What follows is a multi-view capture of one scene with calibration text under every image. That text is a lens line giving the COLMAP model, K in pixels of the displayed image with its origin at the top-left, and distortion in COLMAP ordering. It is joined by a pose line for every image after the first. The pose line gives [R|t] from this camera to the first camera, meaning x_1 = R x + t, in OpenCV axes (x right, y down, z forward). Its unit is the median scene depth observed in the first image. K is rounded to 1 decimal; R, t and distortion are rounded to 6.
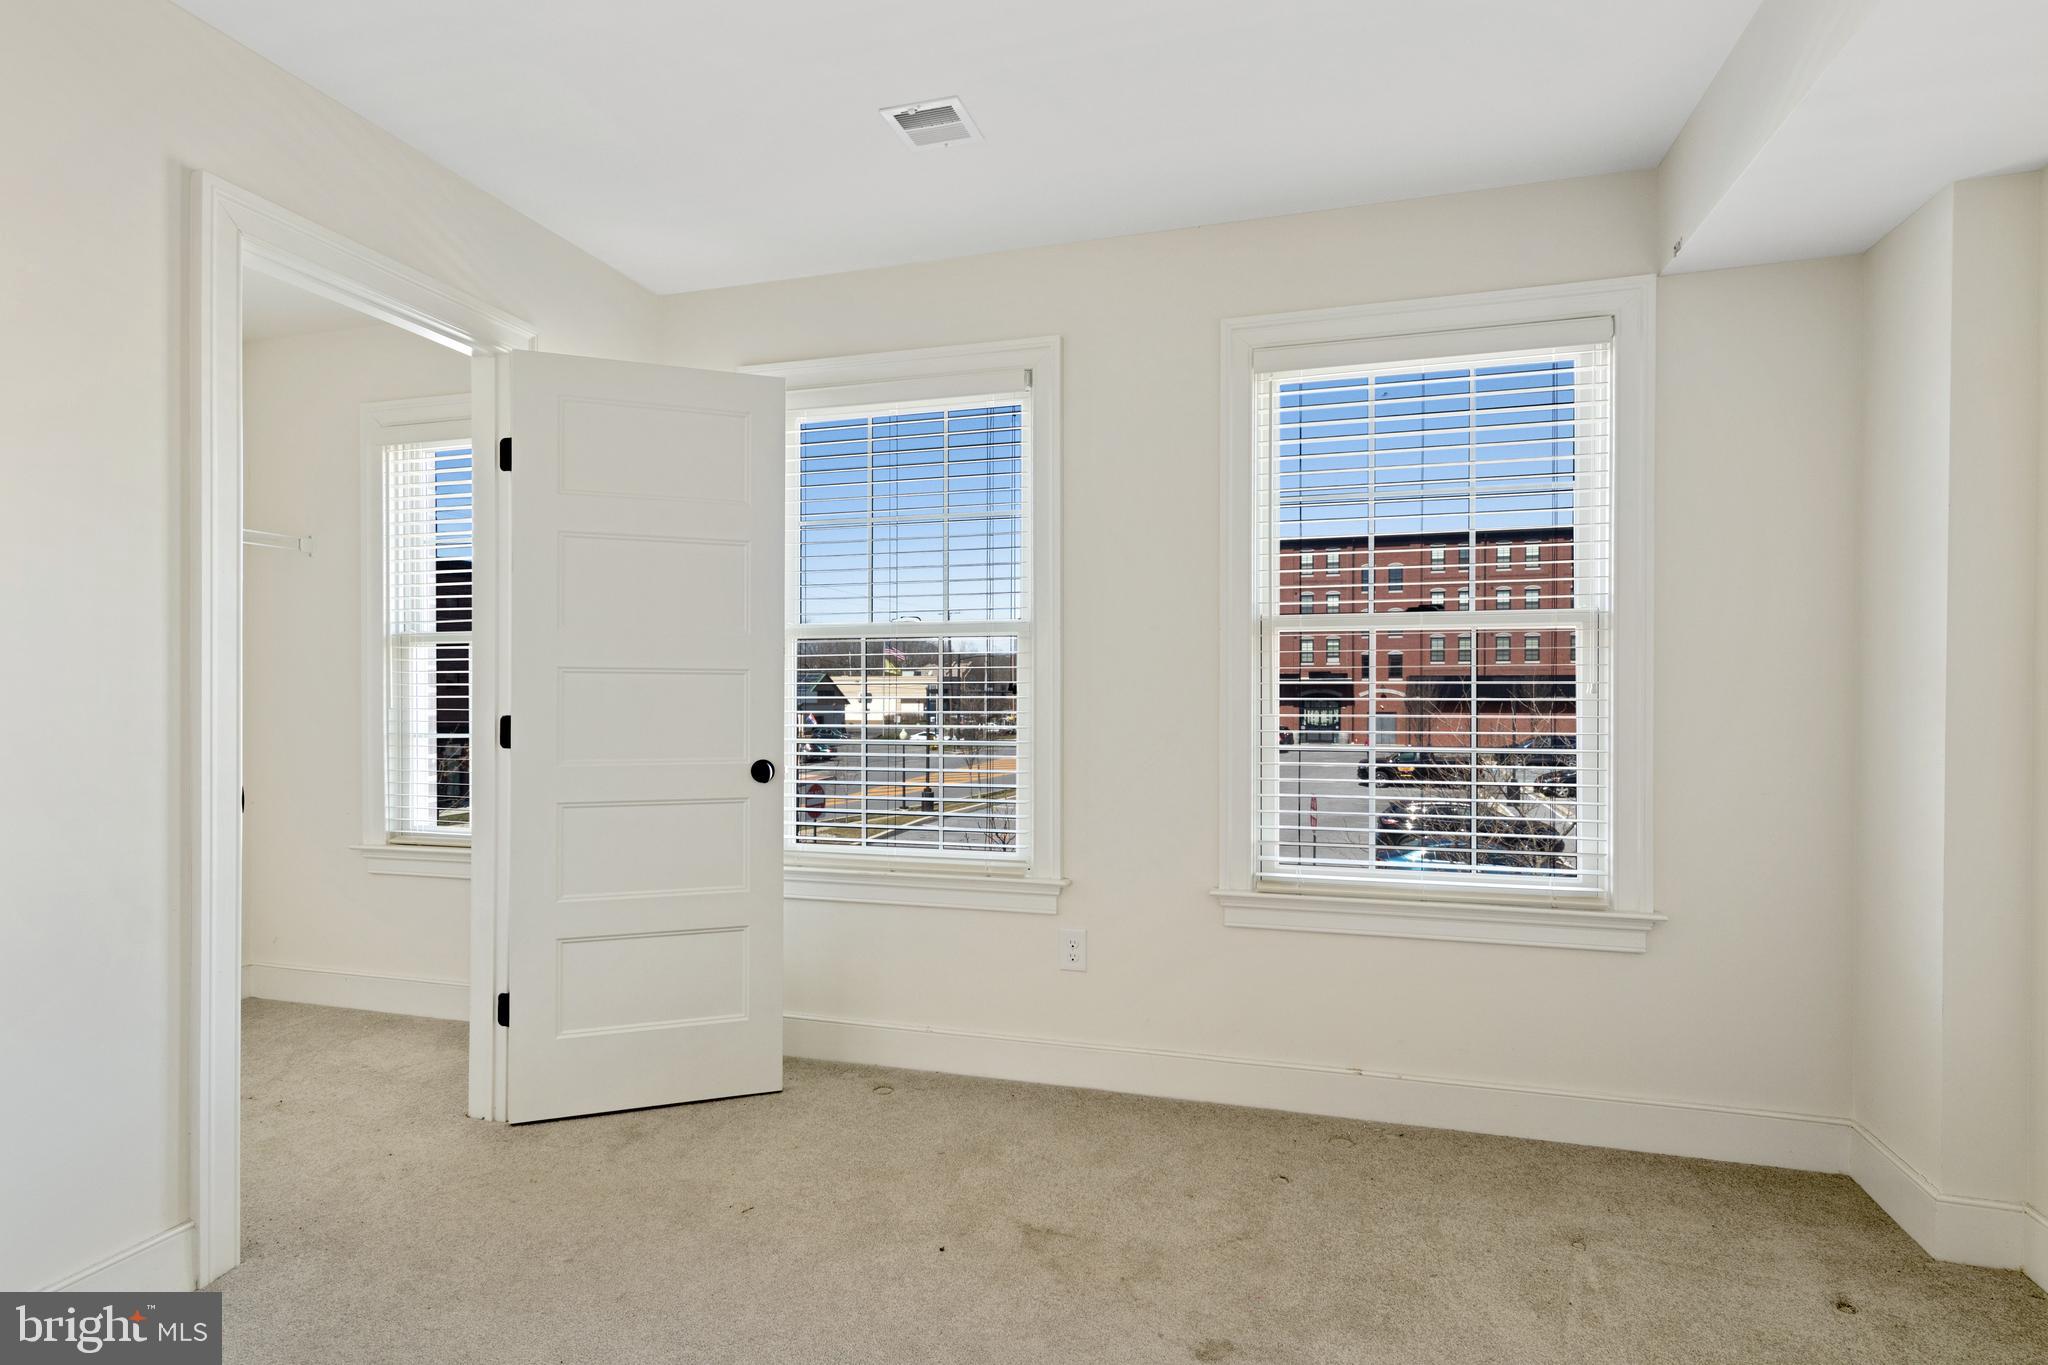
lens RADIAL K [[1074.8, 0, 1017.4], [0, 1074.8, 681.0], [0, 0, 1]] dist [0.005087, 0.000425]
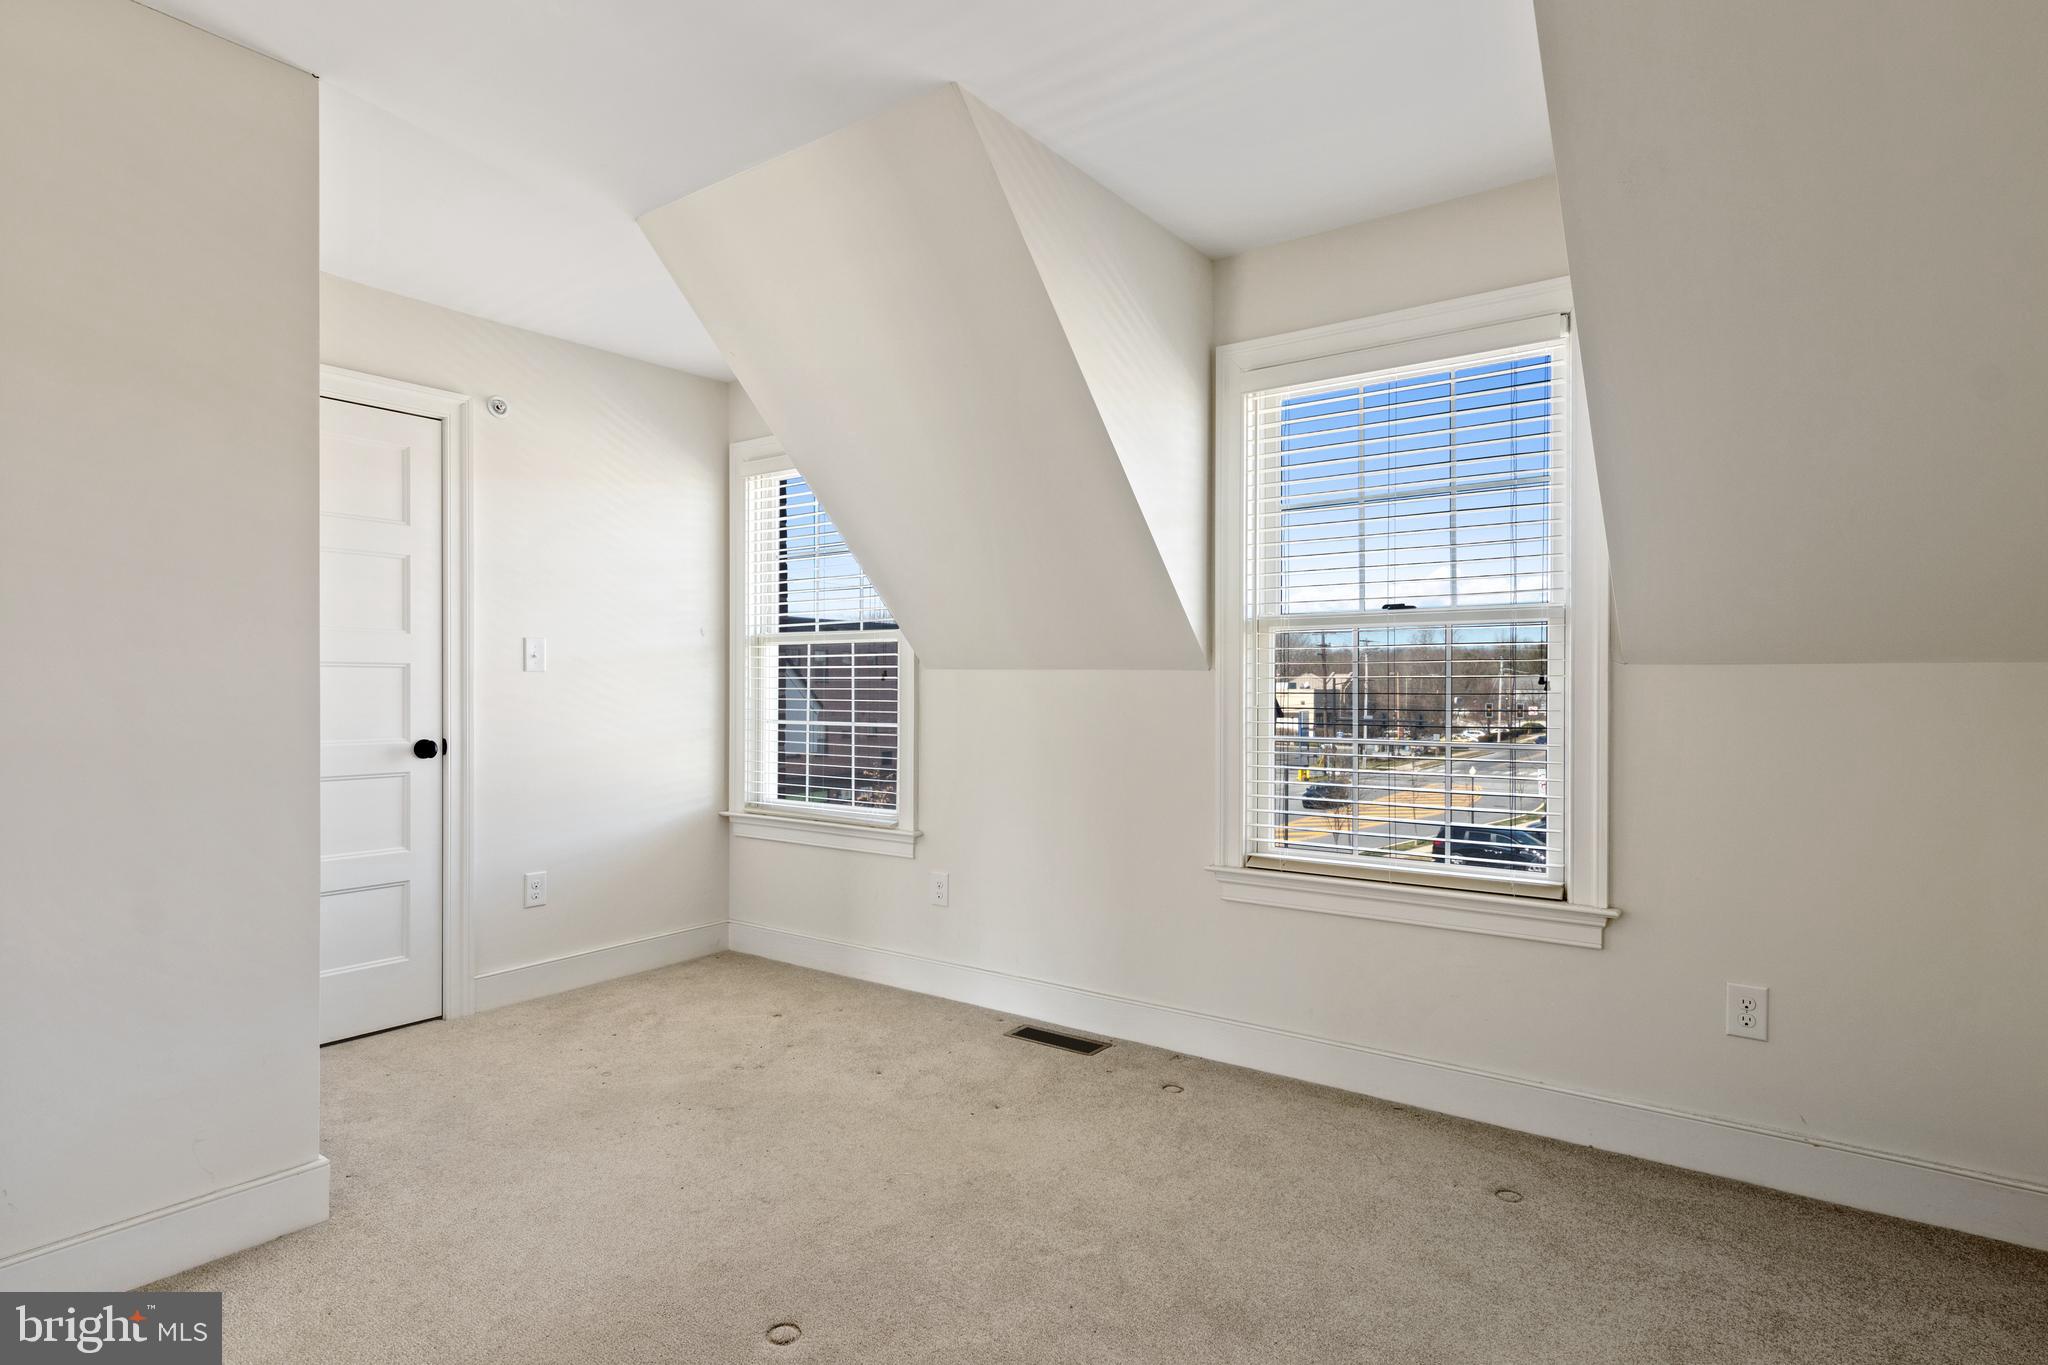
lens RADIAL K [[1081.8, 0, 1016.1], [0, 1081.8, 687.0], [0, 0, 1]] dist [0.002555, -0.000308]
pose [[0.944223, 0.003766, -0.329284, 0.362025], [-0.000276, 0.999943, 0.010645, -0.000467], [0.329306, -0.009961, 0.944171, -0.111097]]
